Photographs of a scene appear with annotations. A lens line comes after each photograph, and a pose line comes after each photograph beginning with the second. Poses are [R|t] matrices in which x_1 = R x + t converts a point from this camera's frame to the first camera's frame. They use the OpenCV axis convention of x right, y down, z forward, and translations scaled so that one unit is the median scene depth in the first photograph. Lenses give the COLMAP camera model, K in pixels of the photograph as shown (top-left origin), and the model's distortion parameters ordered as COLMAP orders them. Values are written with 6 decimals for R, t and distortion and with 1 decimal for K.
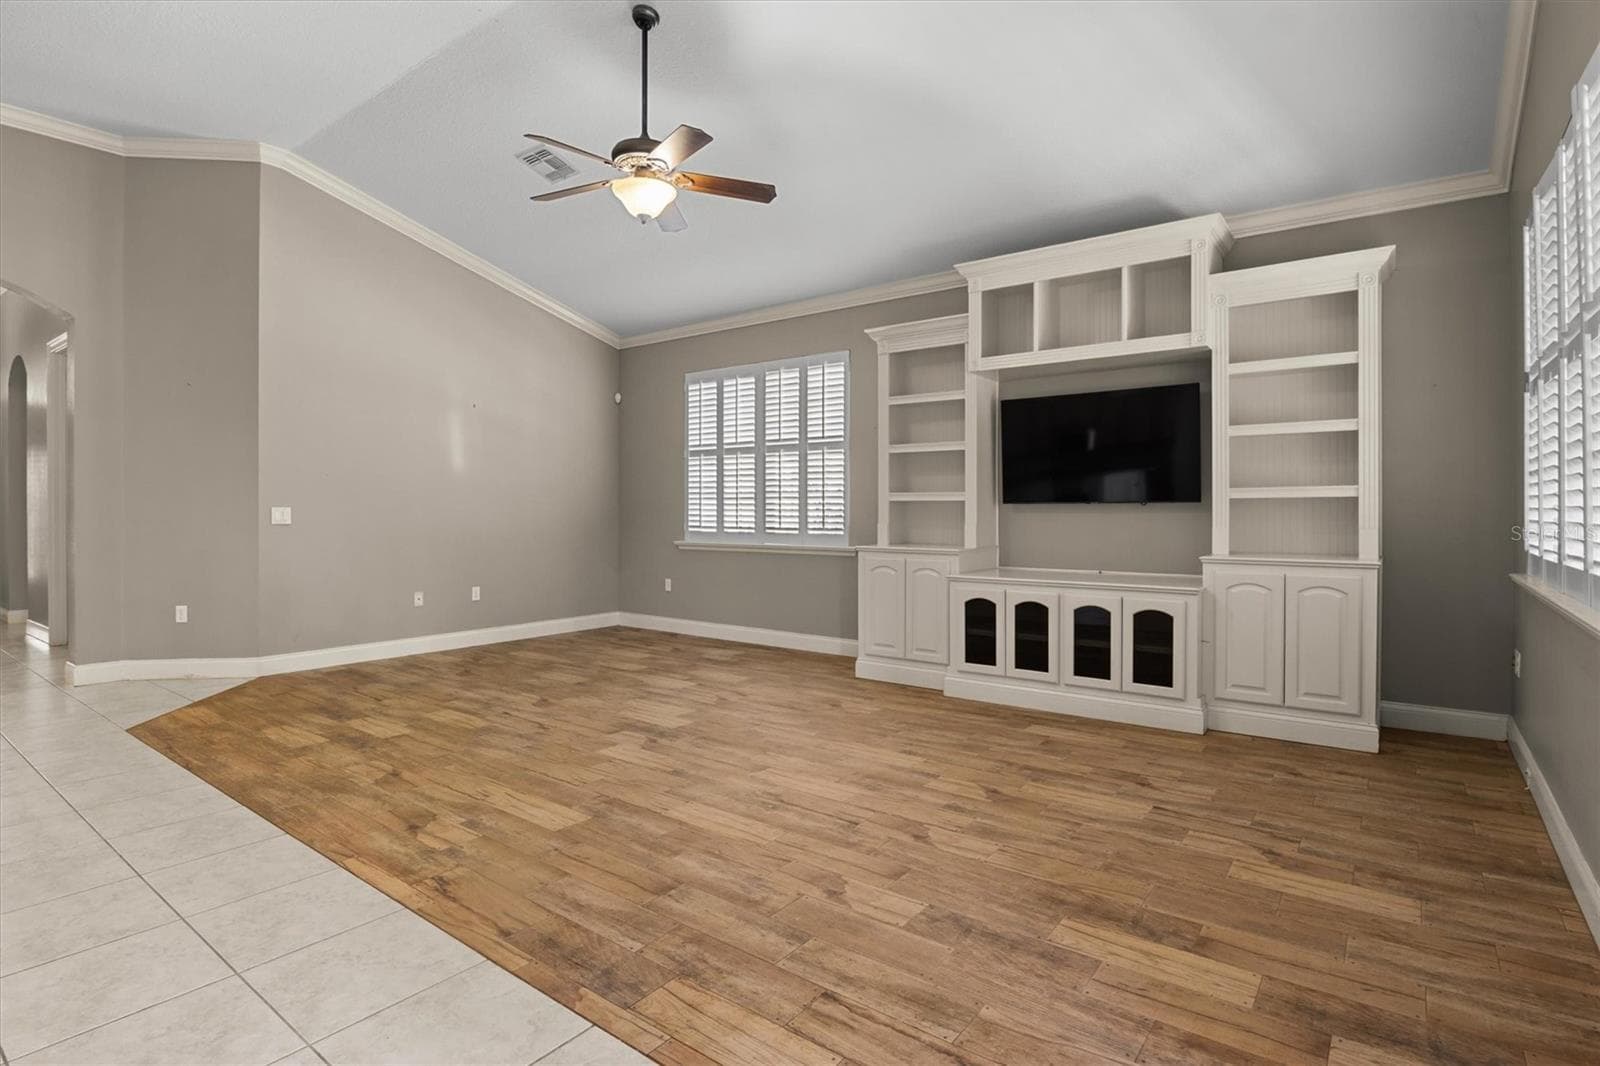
lens RADIAL K [[798.8, 0, 802.0], [0, 798.8, 515.3], [0, 0, 1]] dist [-0.009637, -0.007190]
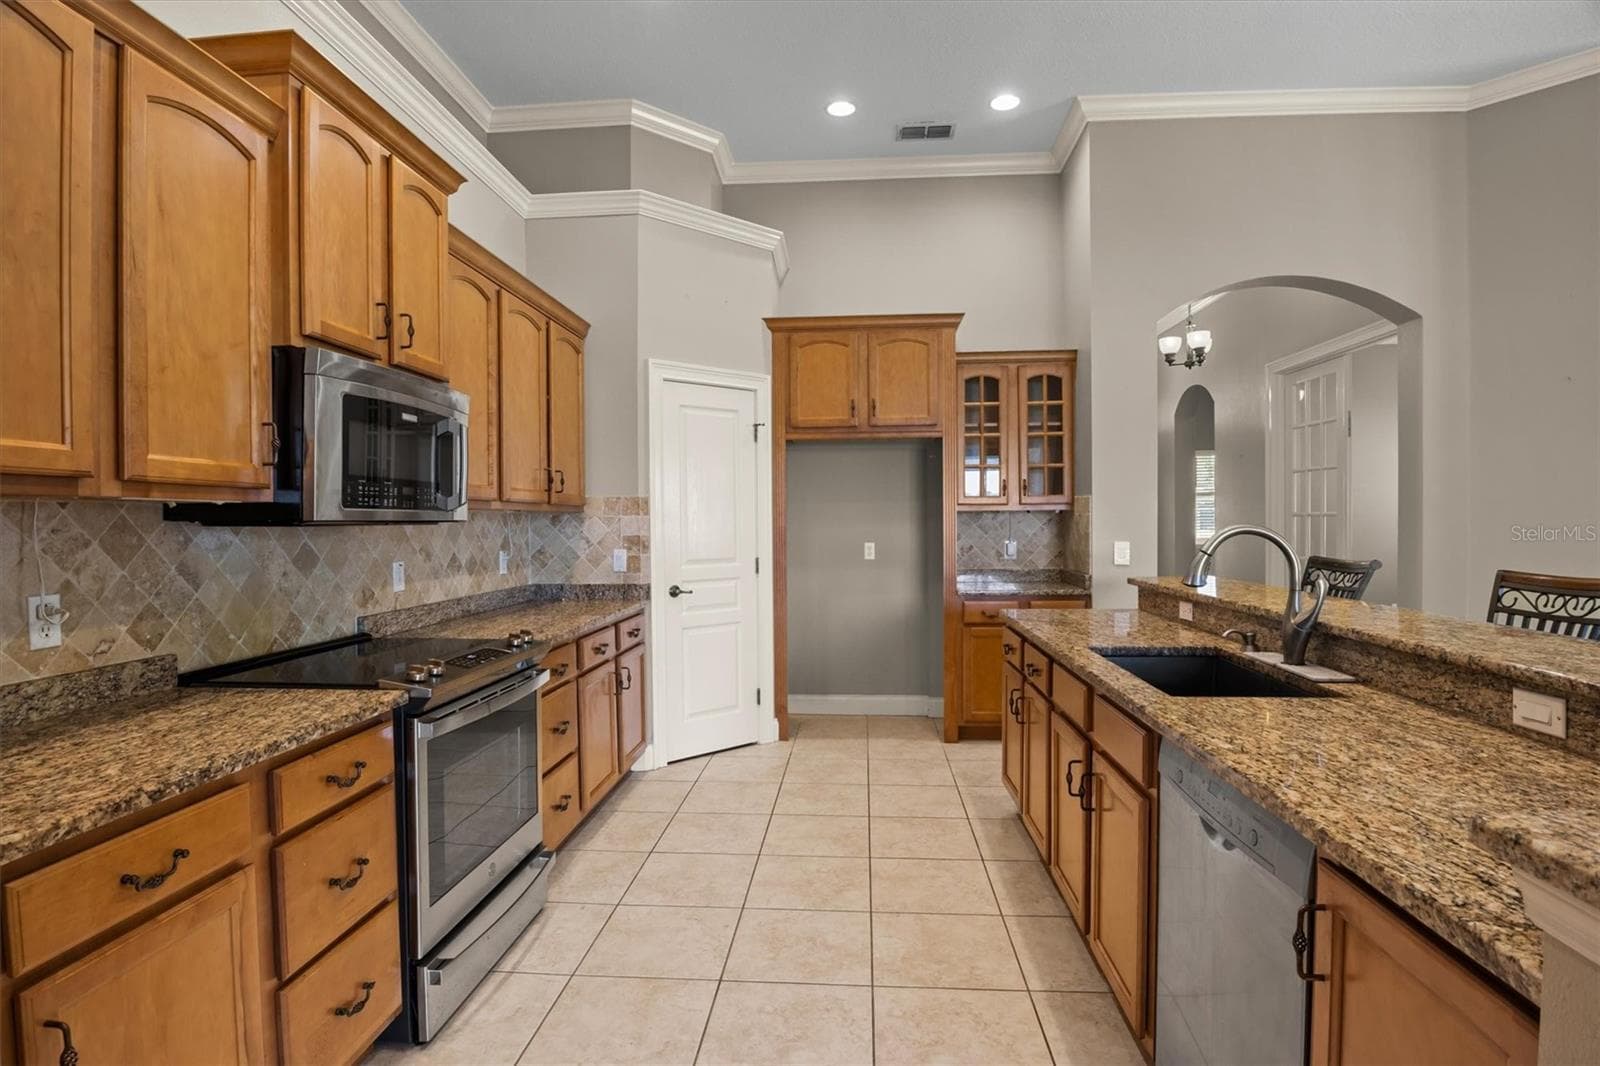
lens RADIAL K [[809.2, 0, 796.7], [0, 809.2, 515.7], [0, 0, 1]] dist [-0.010551, -0.010004]
pose [[0.542180, -0.010908, -0.840191, -0.764644], [0.002771, 0.999934, -0.011193, -0.038469], [0.840258, 0.003741, 0.542175, -0.043619]]
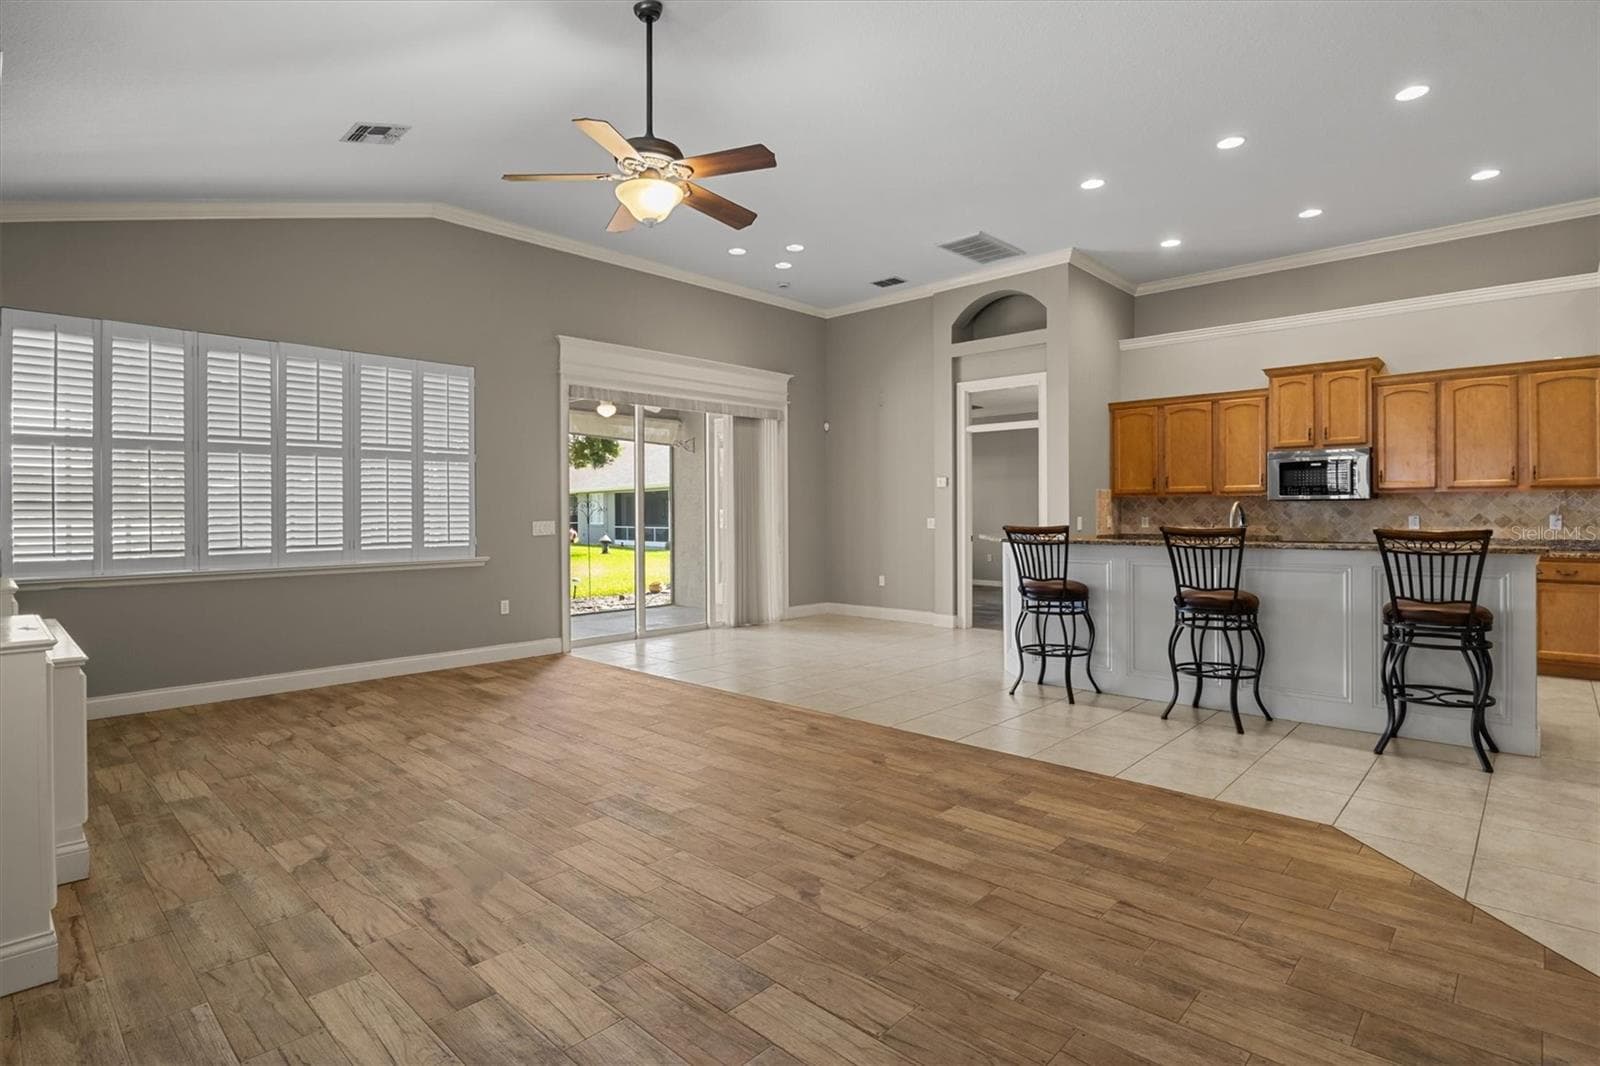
lens RADIAL K [[795.1, 0, 803.6], [0, 795.1, 518.1], [0, 0, 1]] dist [-0.006206, -0.007747]
pose [[-0.994529, 0.003497, 0.104403, -0.476916], [0.005183, 0.999860, 0.015881, -0.034562], [-0.104333, 0.016335, -0.994408, 1.923319]]
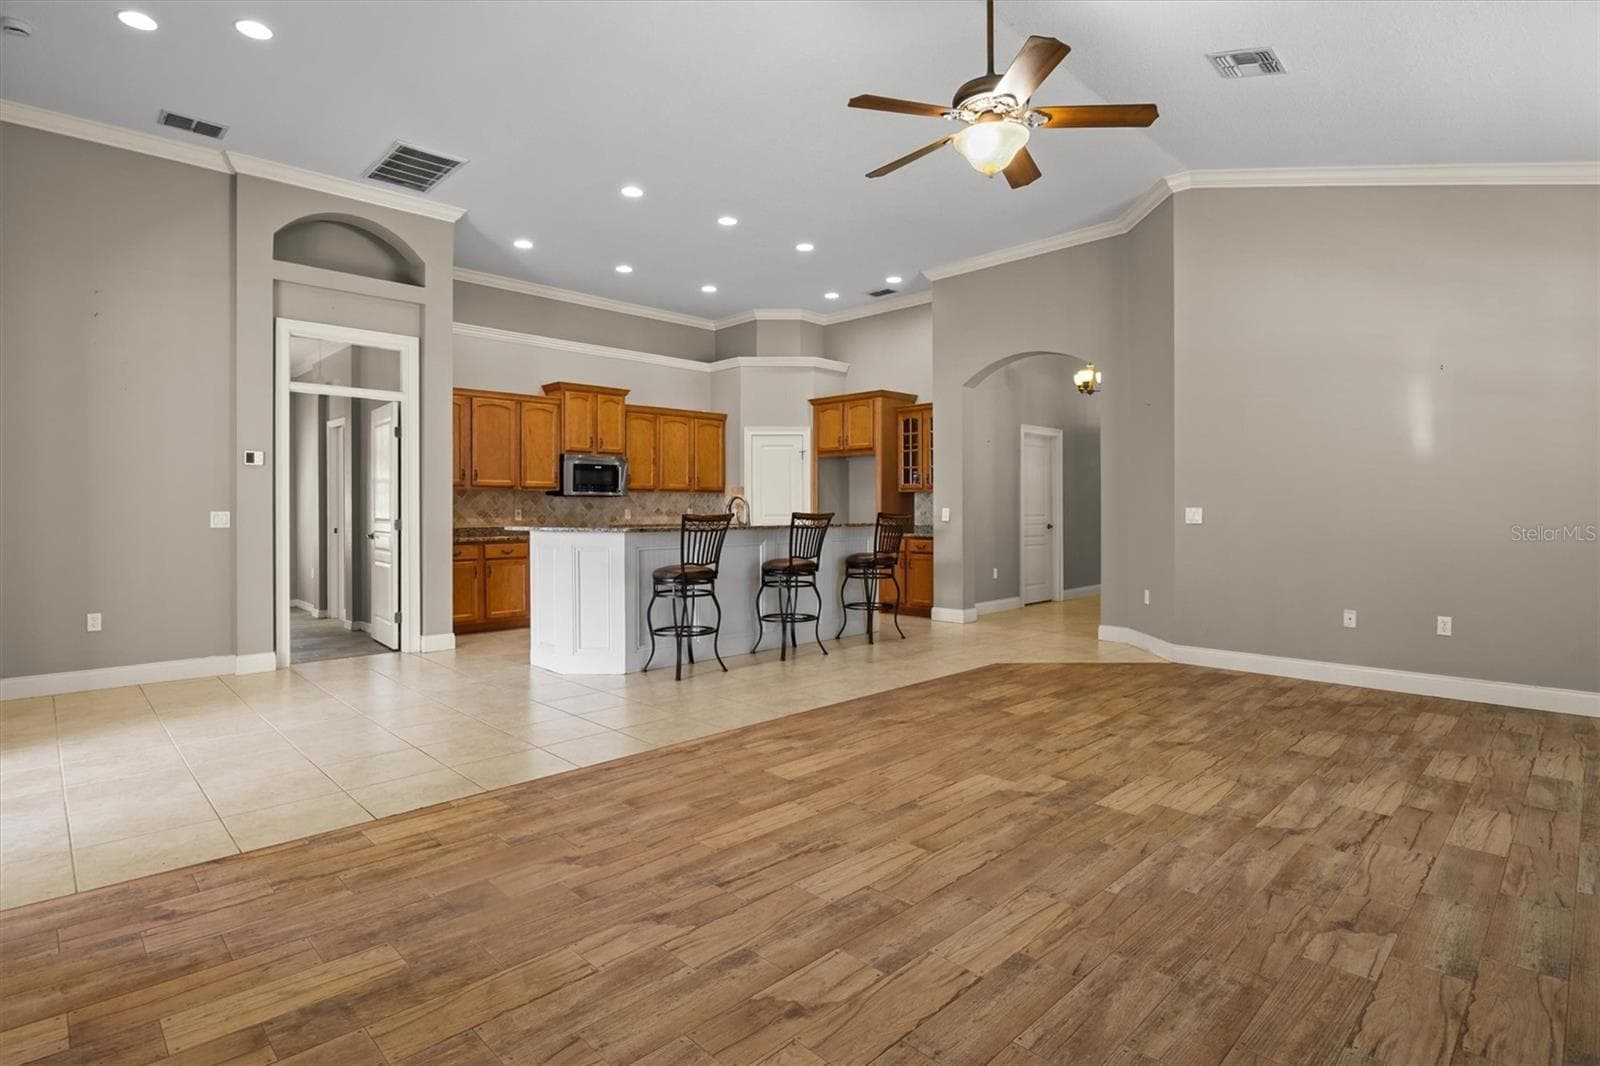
lens RADIAL K [[798.8, 0, 802.0], [0, 798.8, 515.3], [0, 0, 1]] dist [-0.009637, -0.007190]
pose [[-0.145887, 0.007254, -0.989275, 0.679119], [-0.005765, 0.999950, 0.008182, -0.008233], [0.989284, 0.006897, -0.145838, 0.926687]]
